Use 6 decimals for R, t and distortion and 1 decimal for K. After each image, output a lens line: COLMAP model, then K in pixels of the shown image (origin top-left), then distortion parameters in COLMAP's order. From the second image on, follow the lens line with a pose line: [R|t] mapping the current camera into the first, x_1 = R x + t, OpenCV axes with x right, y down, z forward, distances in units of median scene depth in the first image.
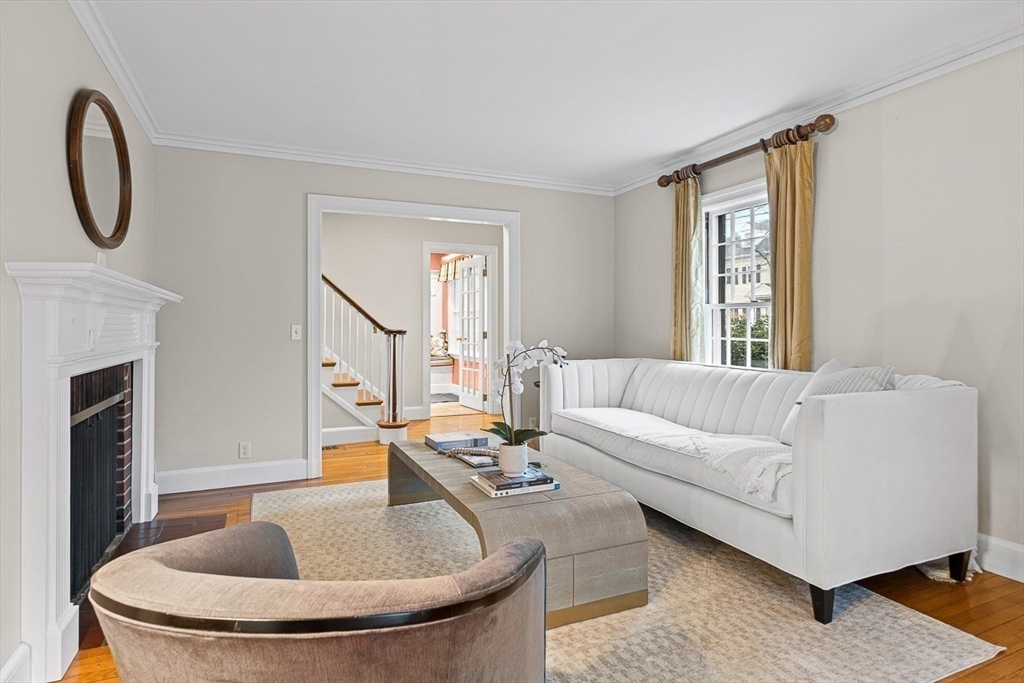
lens RADIAL K [[574.0, 0, 537.0], [0, 574.0, 328.2], [0, 0, 1]] dist [0.003944, 0.000232]
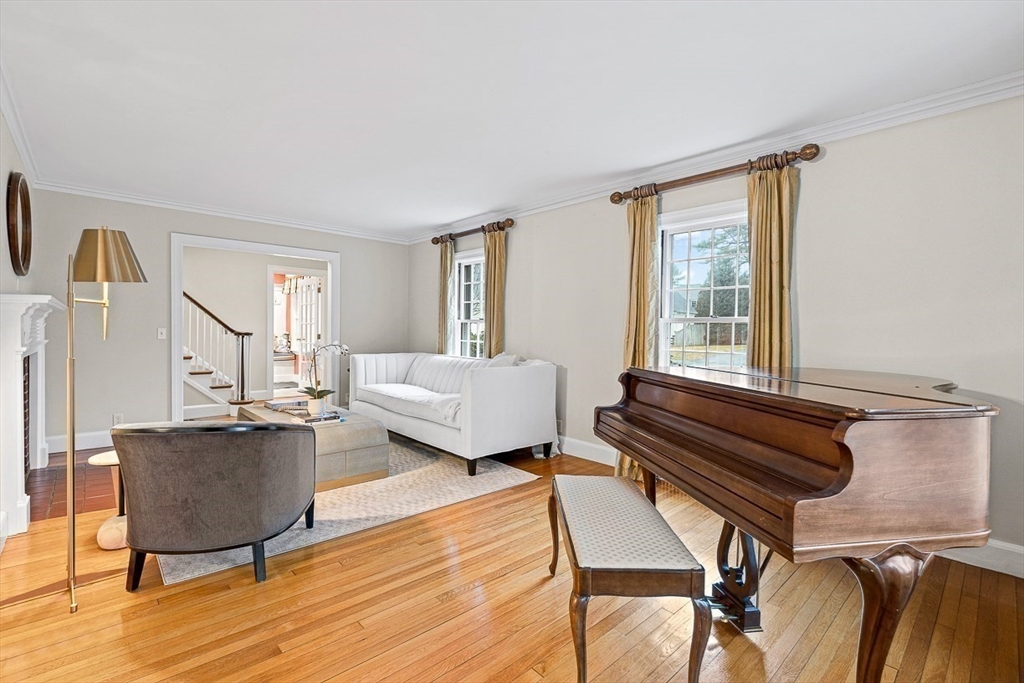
lens RADIAL K [[453.3, 0, 512.0], [0, 453.3, 341.5], [0, 0, 1]] dist [-0.000366, 0.000489]
pose [[0.957669, 0.007784, 0.287765, 0.070808], [-0.013889, 0.999720, 0.019182, -0.006203], [-0.287535, -0.022367, 0.957509, -0.278676]]
